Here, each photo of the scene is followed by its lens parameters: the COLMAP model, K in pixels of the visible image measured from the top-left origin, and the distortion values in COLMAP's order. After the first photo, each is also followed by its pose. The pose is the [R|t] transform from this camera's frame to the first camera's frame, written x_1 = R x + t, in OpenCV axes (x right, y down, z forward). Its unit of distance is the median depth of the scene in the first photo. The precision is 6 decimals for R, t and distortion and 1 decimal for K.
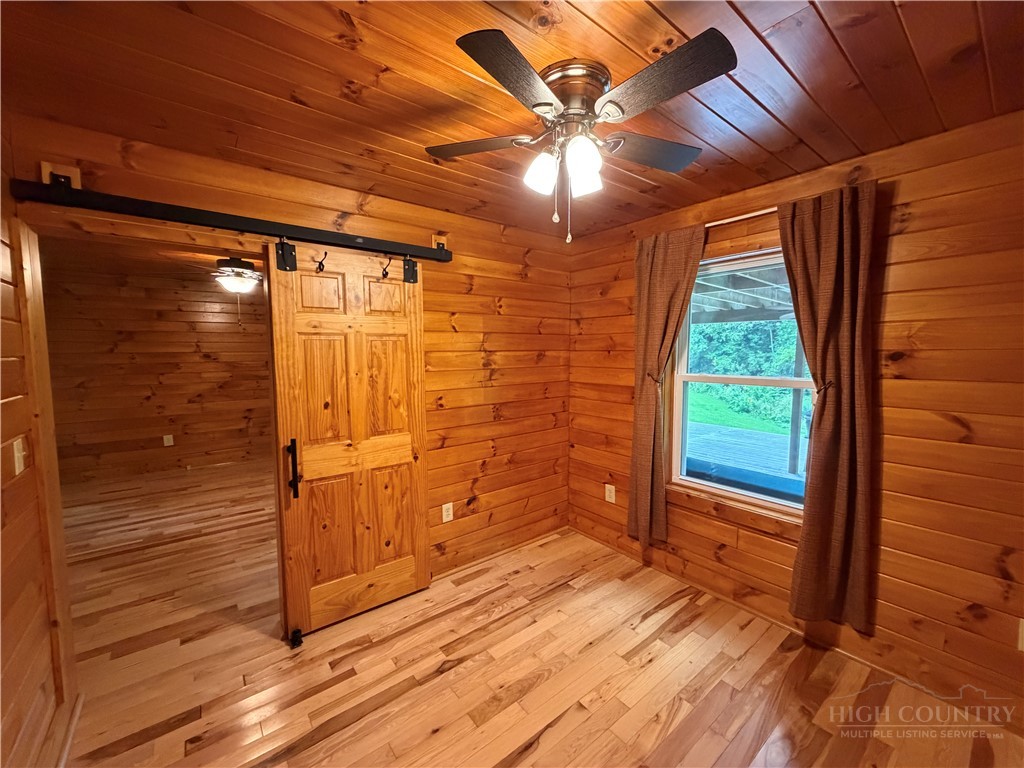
lens RADIAL K [[407.6, 0, 508.2], [0, 407.6, 386.1], [0, 0, 1]] dist [-0.001229, 0.000295]
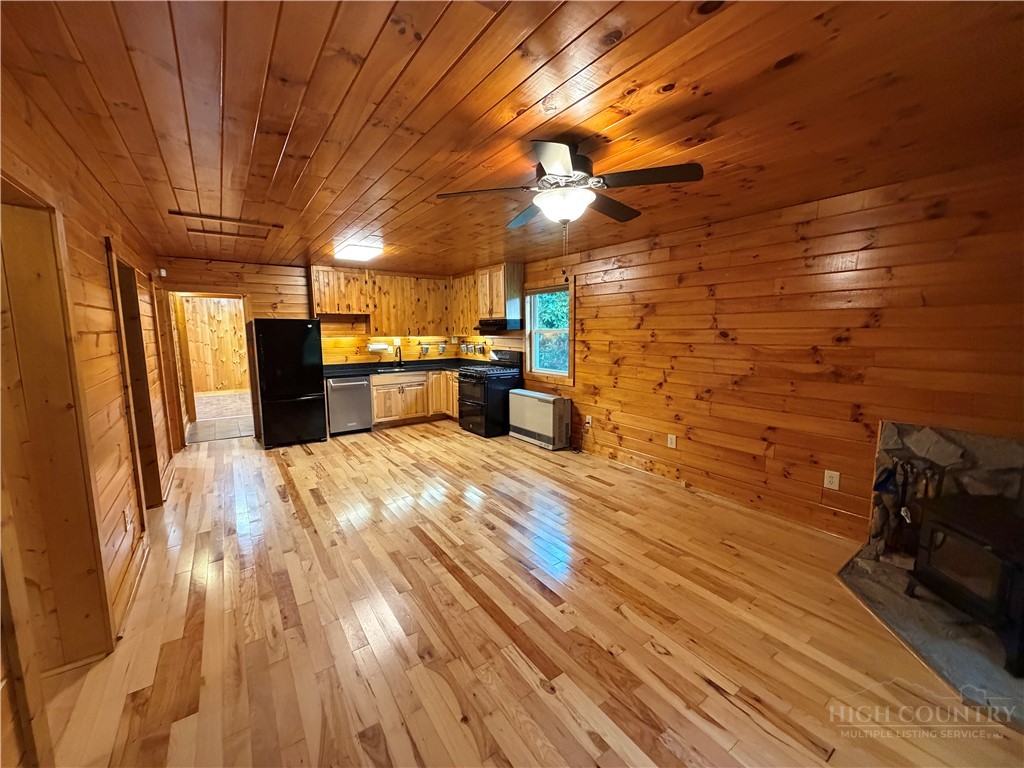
lens RADIAL K [[407.6, 0, 507.2], [0, 407.6, 385.3], [0, 0, 1]] dist [-0.001229, 0.000295]
pose [[-0.050783, 0.143513, -0.988345, -0.108529], [-0.081588, 0.985718, 0.147324, -0.133876], [0.995372, 0.088118, -0.038349, 1.480751]]
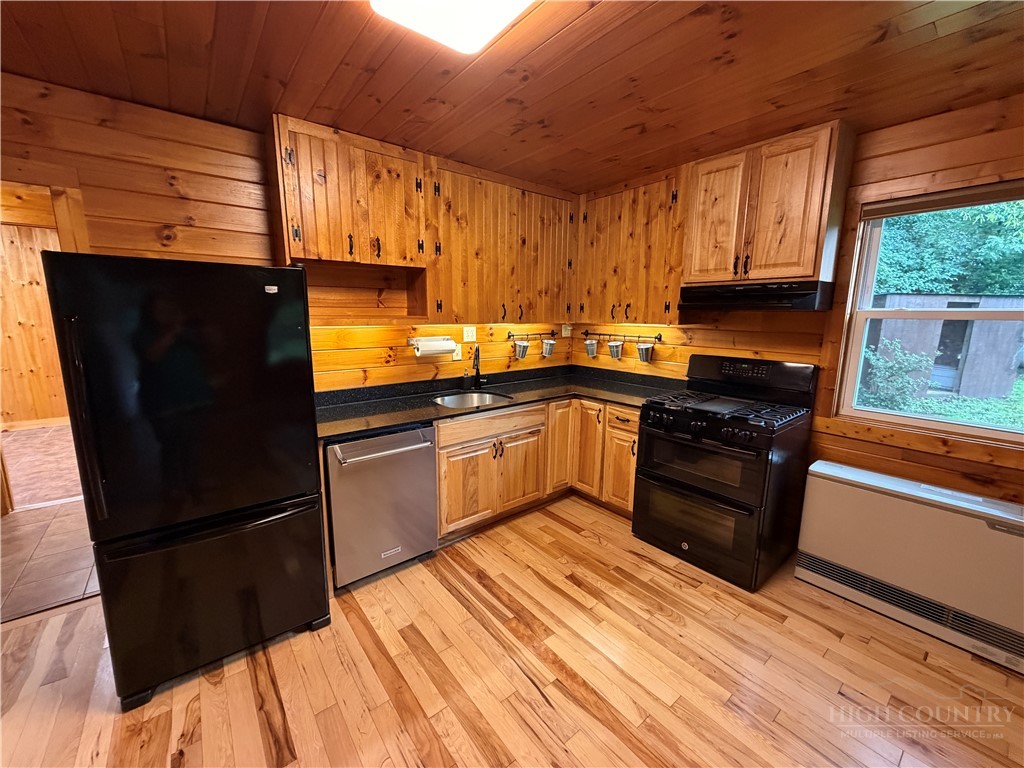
lens RADIAL K [[407.6, 0, 507.7], [0, 407.6, 384.0], [0, 0, 1]] dist [-0.001229, 0.000295]
pose [[0.008221, 0.180494, -0.983542, -1.577256], [-0.093106, 0.979440, 0.178963, -0.042671], [0.995622, 0.090103, 0.024857, 0.695189]]
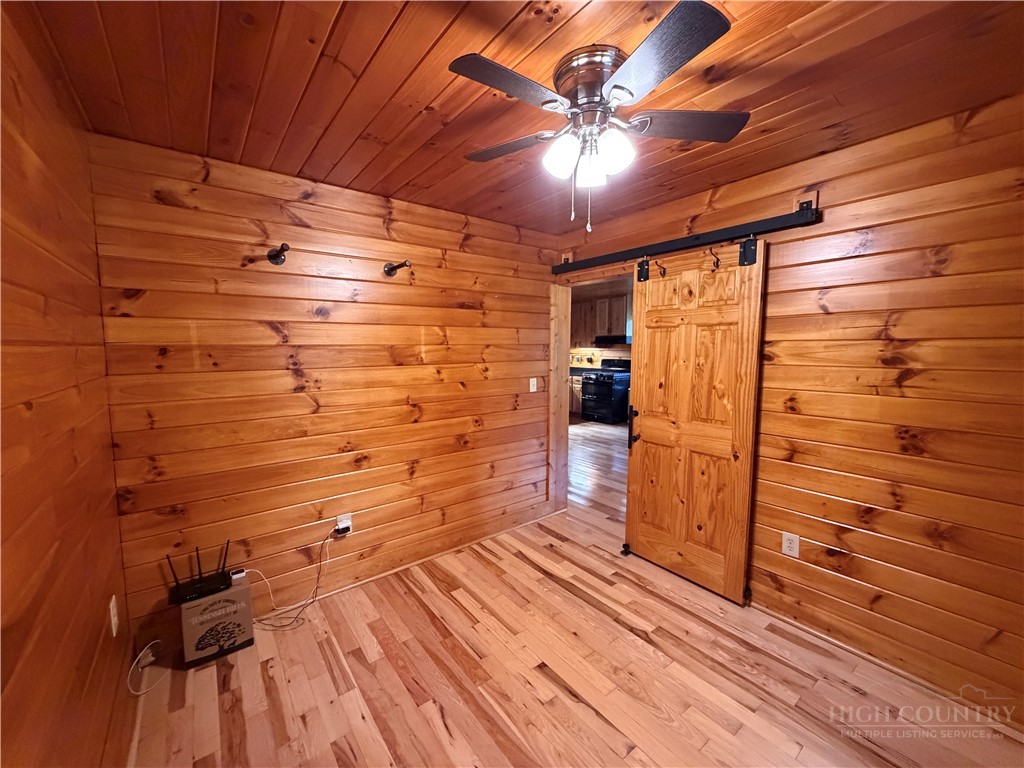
lens RADIAL K [[407.6, 0, 508.8], [0, 407.6, 386.2], [0, 0, 1]] dist [-0.001229, 0.000295]
pose [[-0.008175, 0.106216, -0.994309, 0.692890], [-0.082220, 0.990904, 0.106528, -0.038519], [0.996581, 0.082623, 0.000632, 0.485177]]
